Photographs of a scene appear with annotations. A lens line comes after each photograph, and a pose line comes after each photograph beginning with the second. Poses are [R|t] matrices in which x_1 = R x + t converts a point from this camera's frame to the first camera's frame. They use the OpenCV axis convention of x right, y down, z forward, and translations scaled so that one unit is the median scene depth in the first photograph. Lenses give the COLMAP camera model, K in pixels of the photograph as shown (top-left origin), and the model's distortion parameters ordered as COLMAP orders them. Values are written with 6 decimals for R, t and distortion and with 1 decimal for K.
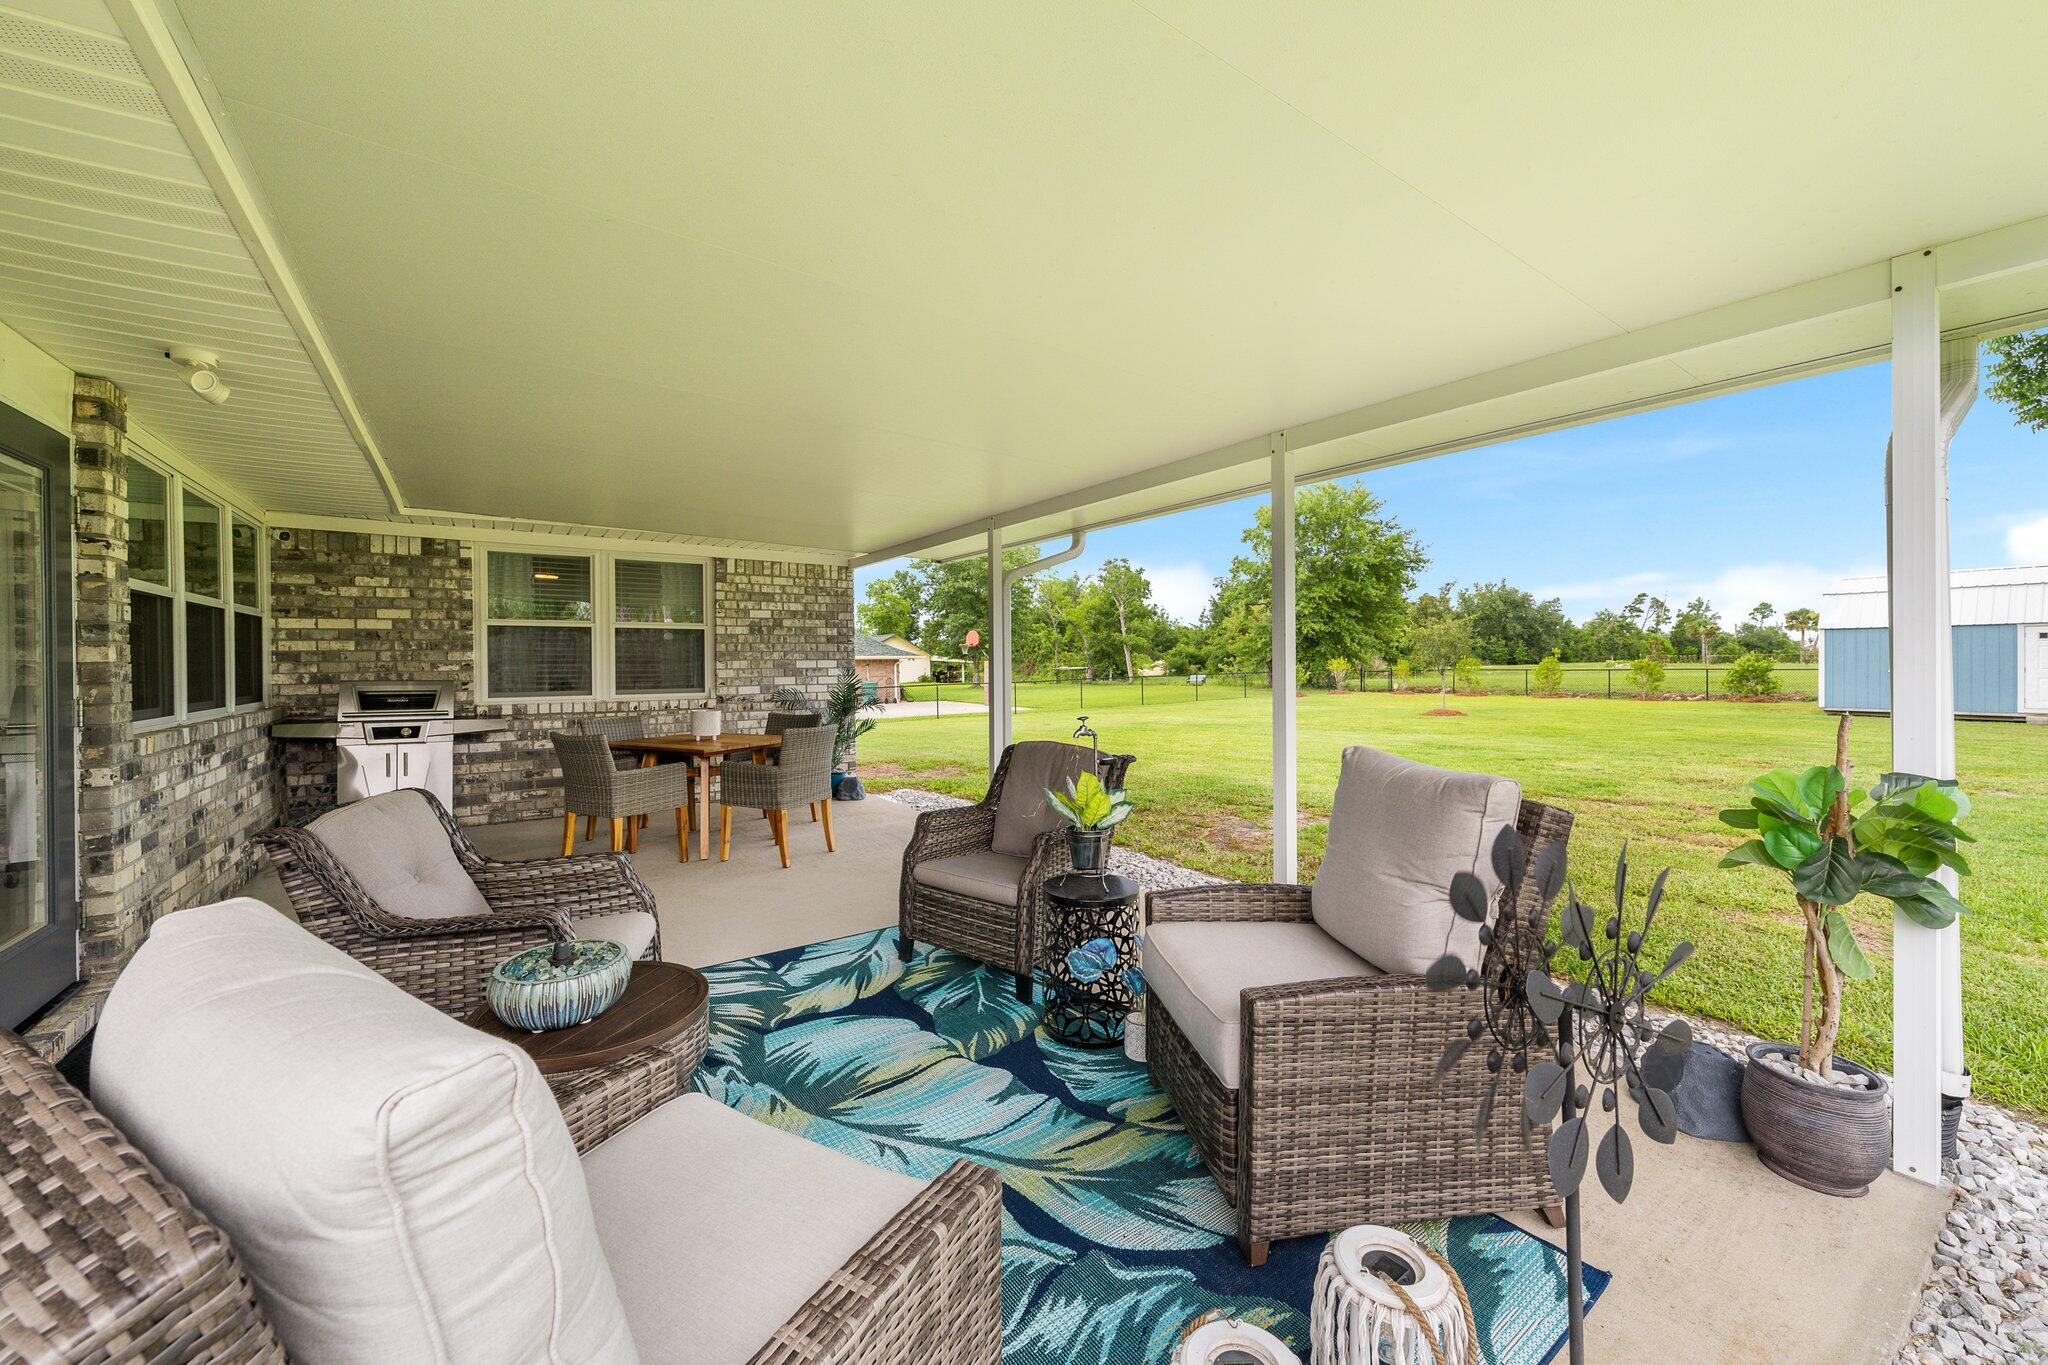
lens RADIAL K [[805.8, 0, 1074.1], [0, 805.8, 673.0], [0, 0, 1]] dist [-0.005188, -0.000326]
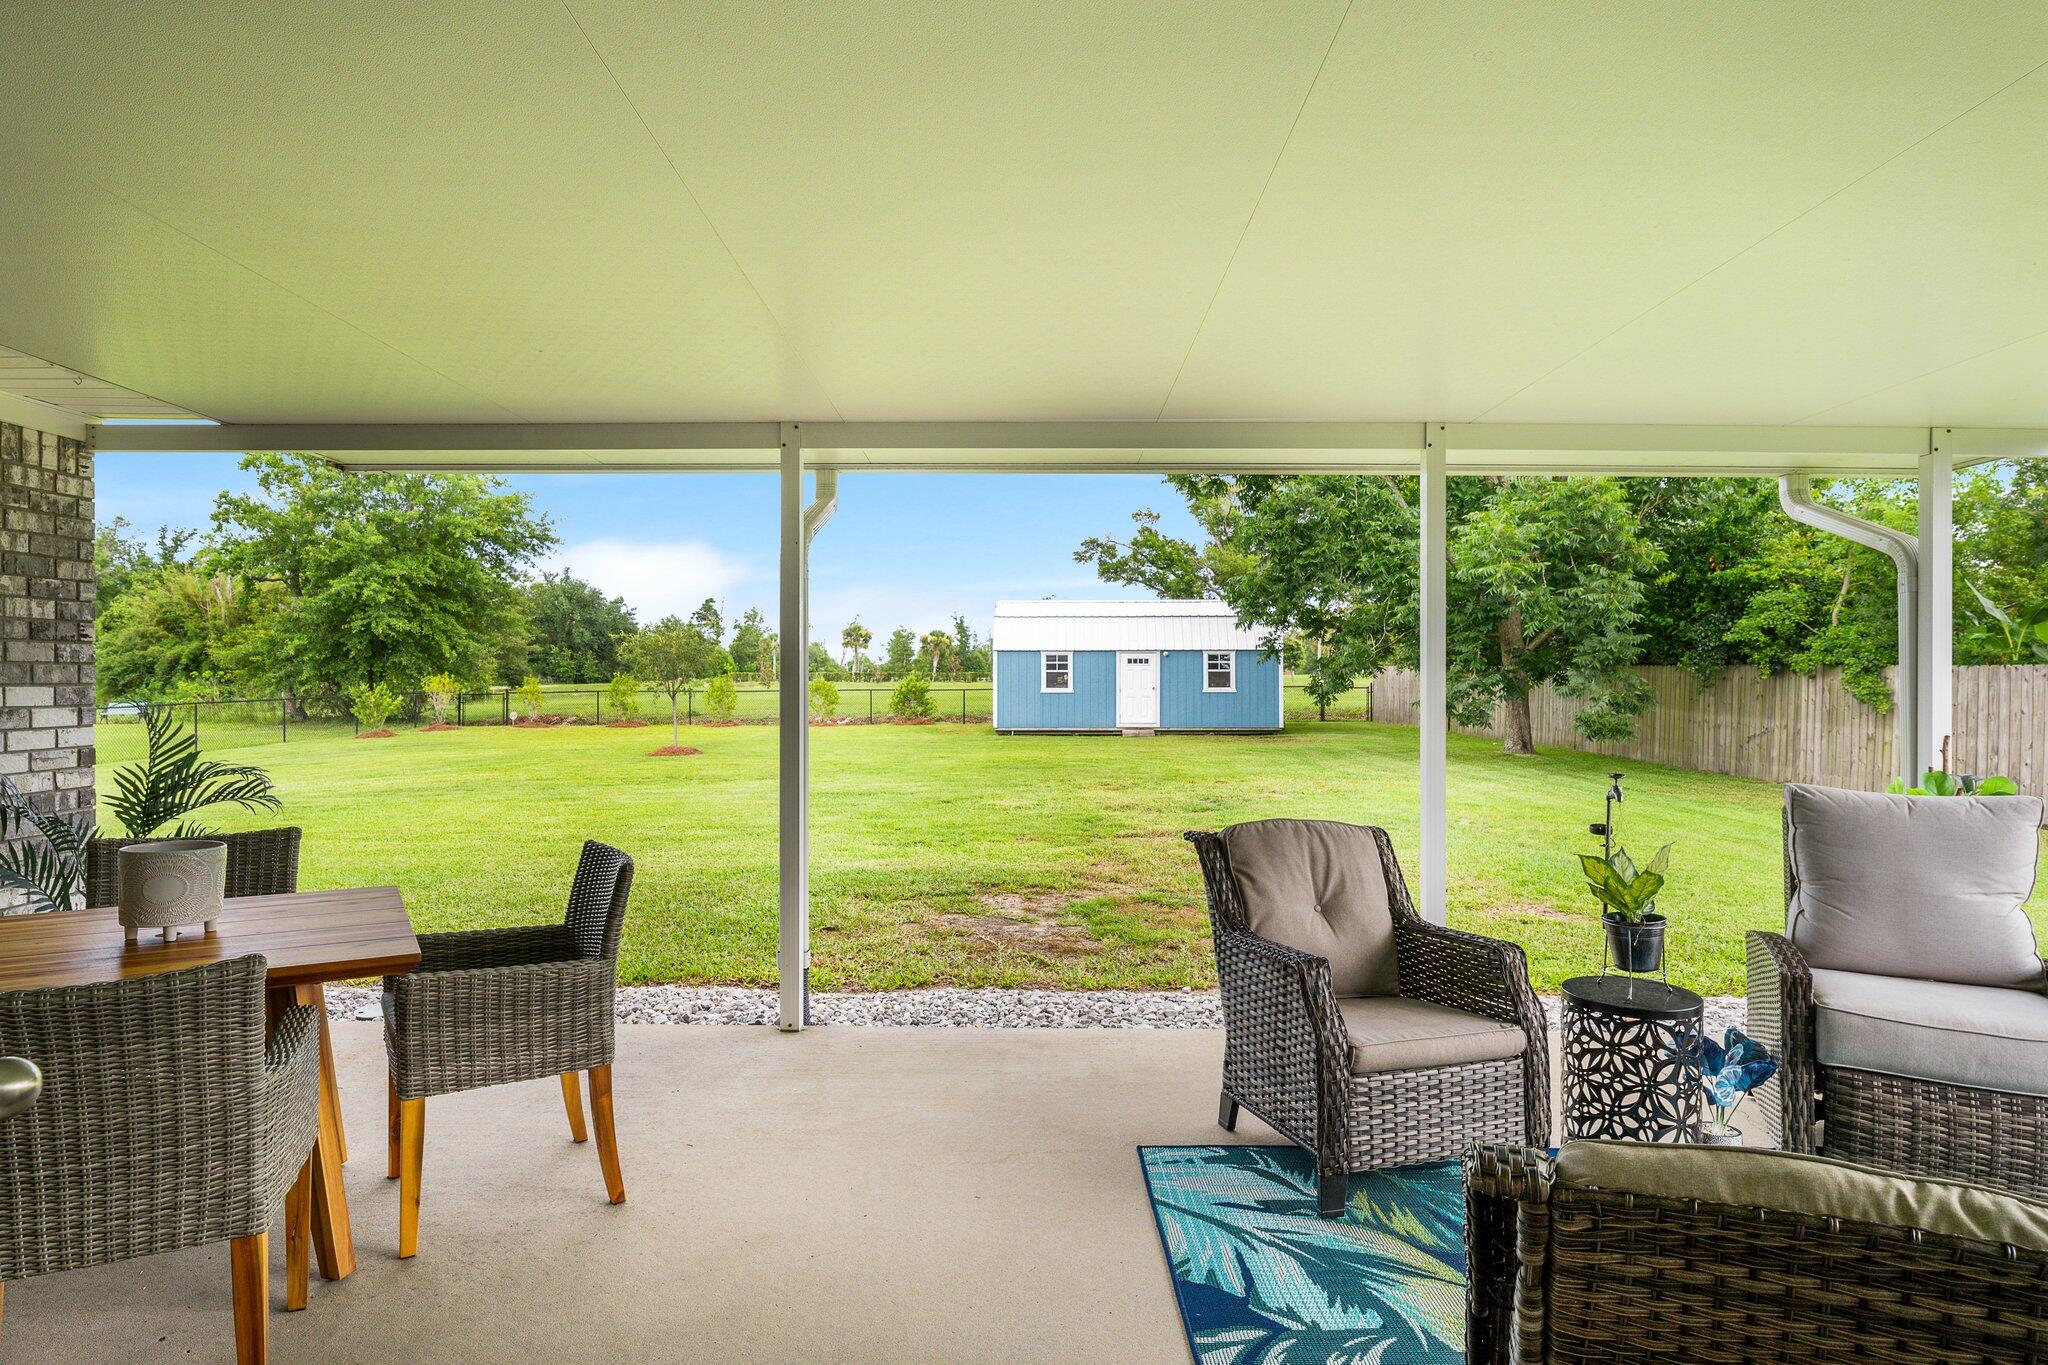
lens RADIAL K [[1126.1, 0, 1035.7], [0, 1126.1, 682.9], [0, 0, 1]] dist [0.004808, 0.000247]
pose [[0.581804, 0.000982, 0.813328, -0.211312], [0.006830, 0.999958, -0.006093, -0.005087], [-0.813300, 0.009100, 0.581773, 0.147876]]
